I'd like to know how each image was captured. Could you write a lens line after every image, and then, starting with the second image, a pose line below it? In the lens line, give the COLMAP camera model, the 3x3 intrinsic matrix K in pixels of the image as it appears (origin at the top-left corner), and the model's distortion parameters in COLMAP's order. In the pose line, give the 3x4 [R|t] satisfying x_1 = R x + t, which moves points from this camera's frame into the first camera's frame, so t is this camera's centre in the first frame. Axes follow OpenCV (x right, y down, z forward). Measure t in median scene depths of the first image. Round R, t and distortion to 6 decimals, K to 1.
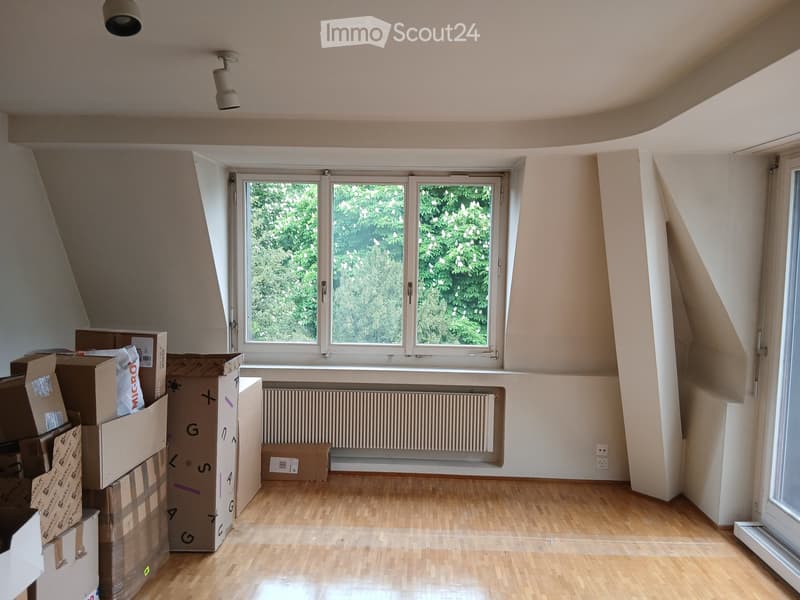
lens RADIAL K [[618.1, 0, 393.0], [0, 618.1, 291.3], [0, 0, 1]] dist [0.071892, -0.119953]
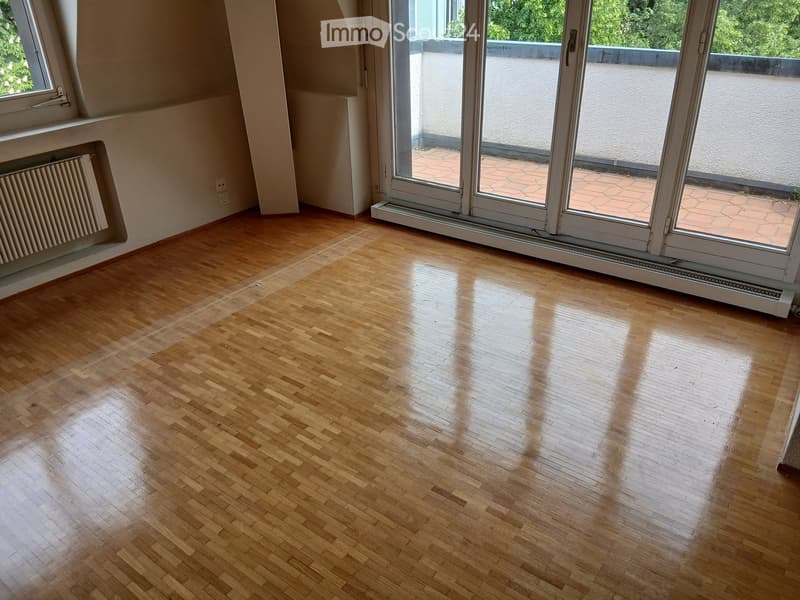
lens RADIAL K [[618.1, 0, 405.6], [0, 618.1, 304.5], [0, 0, 1]] dist [0.071892, -0.119953]
pose [[0.549365, -0.418633, 0.723149, -0.292026], [0.085216, 0.889000, 0.449907, 0.026854], [-0.831226, -0.185540, 0.524060, 0.310107]]
